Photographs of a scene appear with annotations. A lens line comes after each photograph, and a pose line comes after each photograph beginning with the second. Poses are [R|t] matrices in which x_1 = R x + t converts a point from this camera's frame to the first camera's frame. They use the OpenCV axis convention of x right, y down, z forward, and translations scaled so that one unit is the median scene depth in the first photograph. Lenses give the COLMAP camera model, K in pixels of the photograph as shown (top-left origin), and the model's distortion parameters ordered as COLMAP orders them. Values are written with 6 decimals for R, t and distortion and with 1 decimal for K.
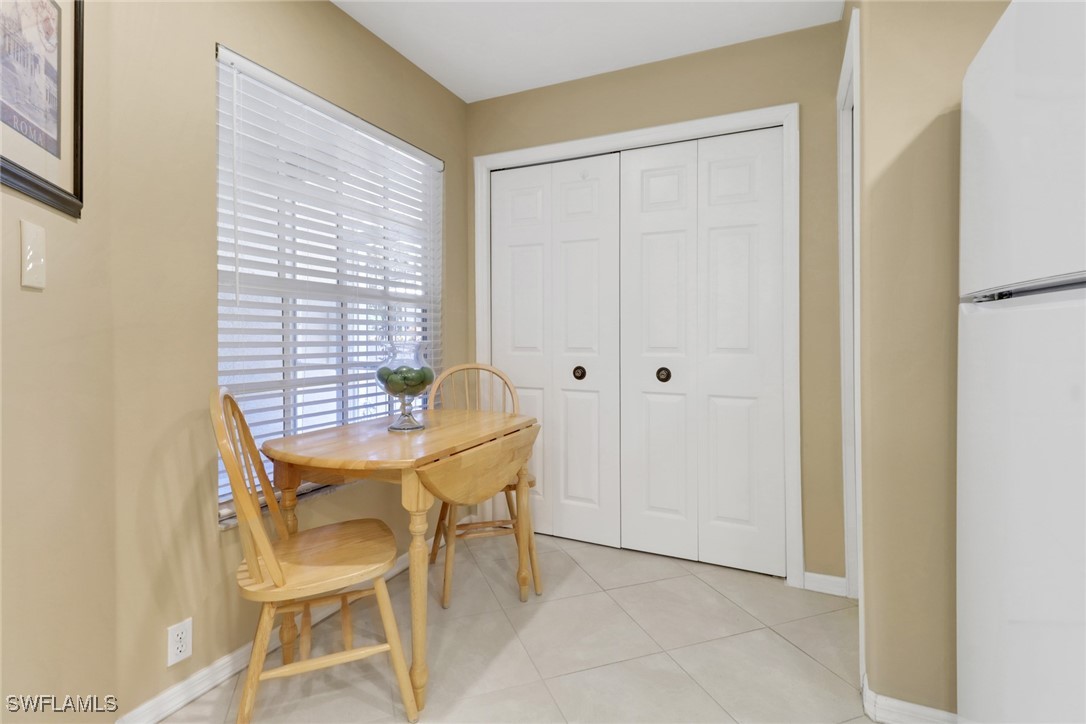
lens RADIAL K [[517.8, 0, 541.7], [0, 517.8, 337.5], [0, 0, 1]] dist [0.012769, -0.019036]
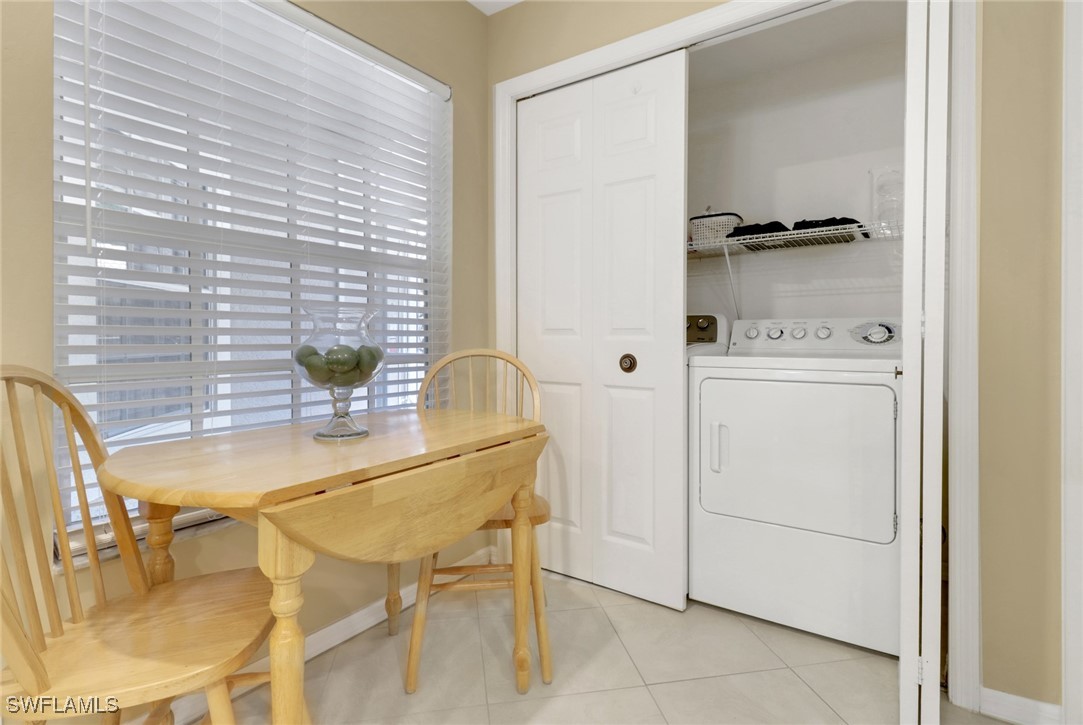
lens RADIAL K [[544.8, 0, 543.2], [0, 544.8, 335.2], [0, 0, 1]] dist [0.000964, 0.000406]
pose [[0.984921, 0.000641, -0.173001, 0.111919], [-0.000437, 0.999999, 0.001217, 0.036468], [0.173002, -0.001123, 0.984921, 0.289146]]
